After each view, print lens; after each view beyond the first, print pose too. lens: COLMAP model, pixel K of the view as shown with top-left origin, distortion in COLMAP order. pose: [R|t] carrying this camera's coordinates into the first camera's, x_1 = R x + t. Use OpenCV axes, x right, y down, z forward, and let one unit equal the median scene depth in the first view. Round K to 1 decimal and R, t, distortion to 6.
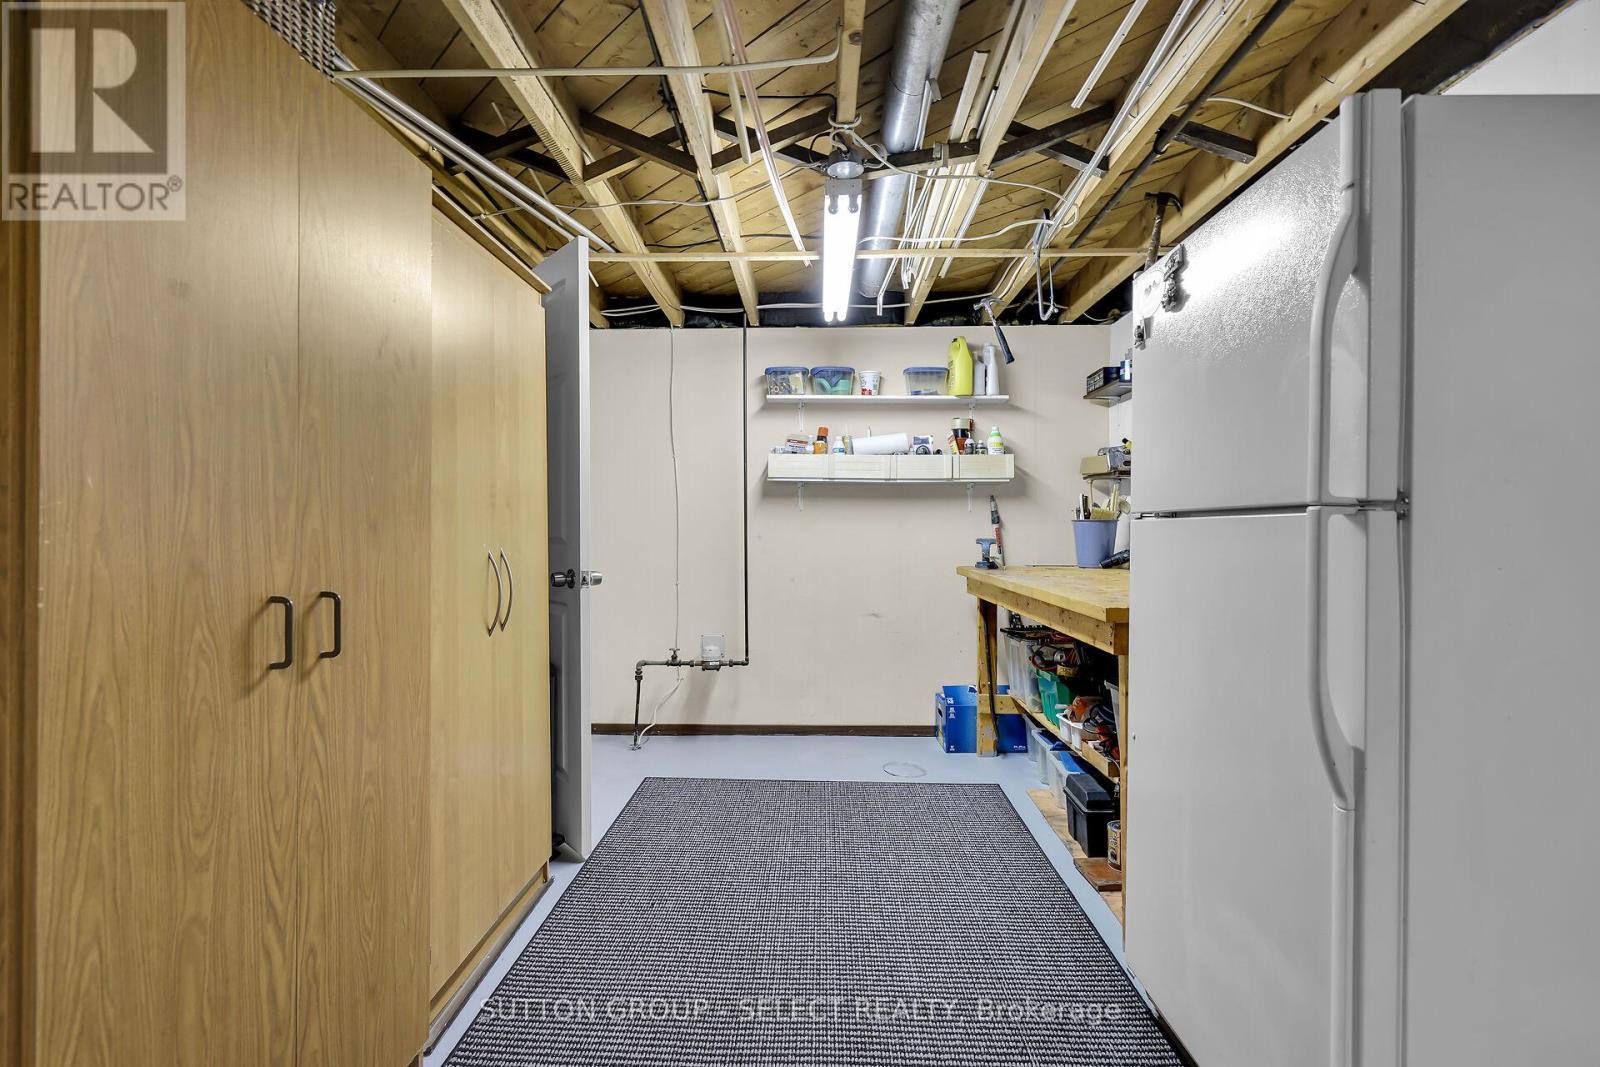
lens RADIAL K [[740.2, 0, 807.0], [0, 740.2, 525.3], [0, 0, 1]] dist [0.001277, 0.000919]
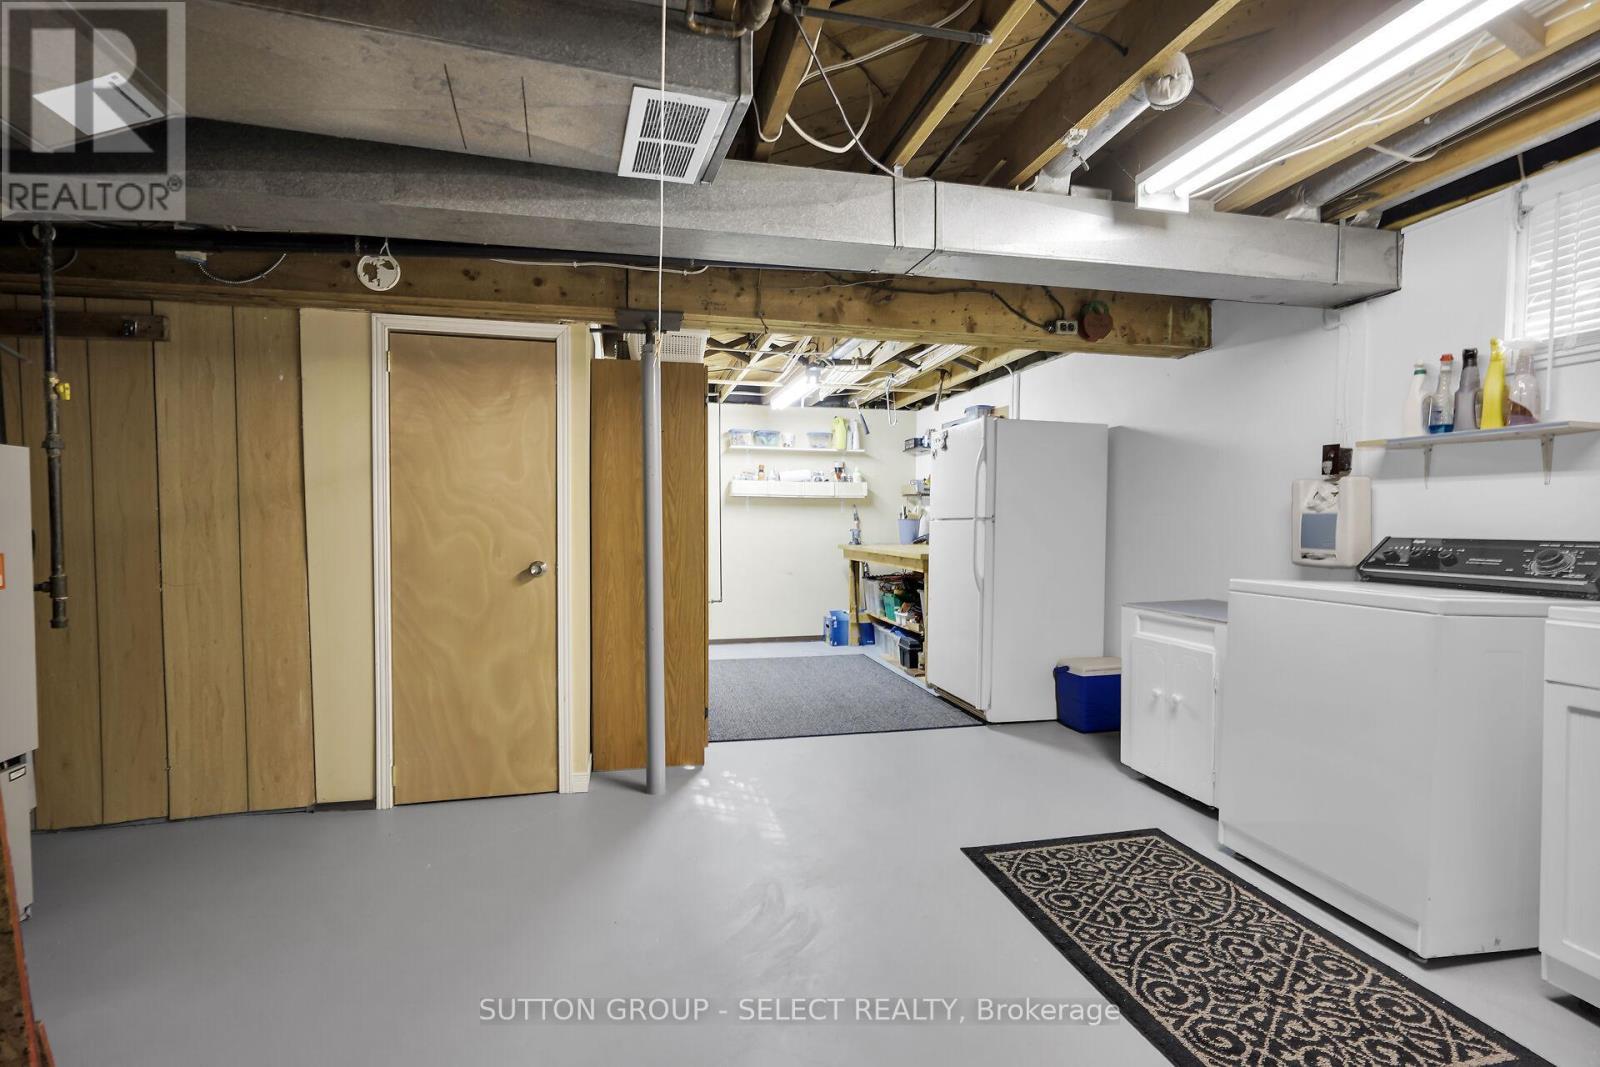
lens RADIAL K [[740.2, 0, 794.2], [0, 740.2, 540.0], [0, 0, 1]] dist [0.001277, 0.000919]
pose [[0.970567, -0.003958, 0.240801, -0.346982], [-0.002842, 0.999607, 0.027886, -0.005447], [-0.240816, -0.027750, 0.970174, -0.752476]]
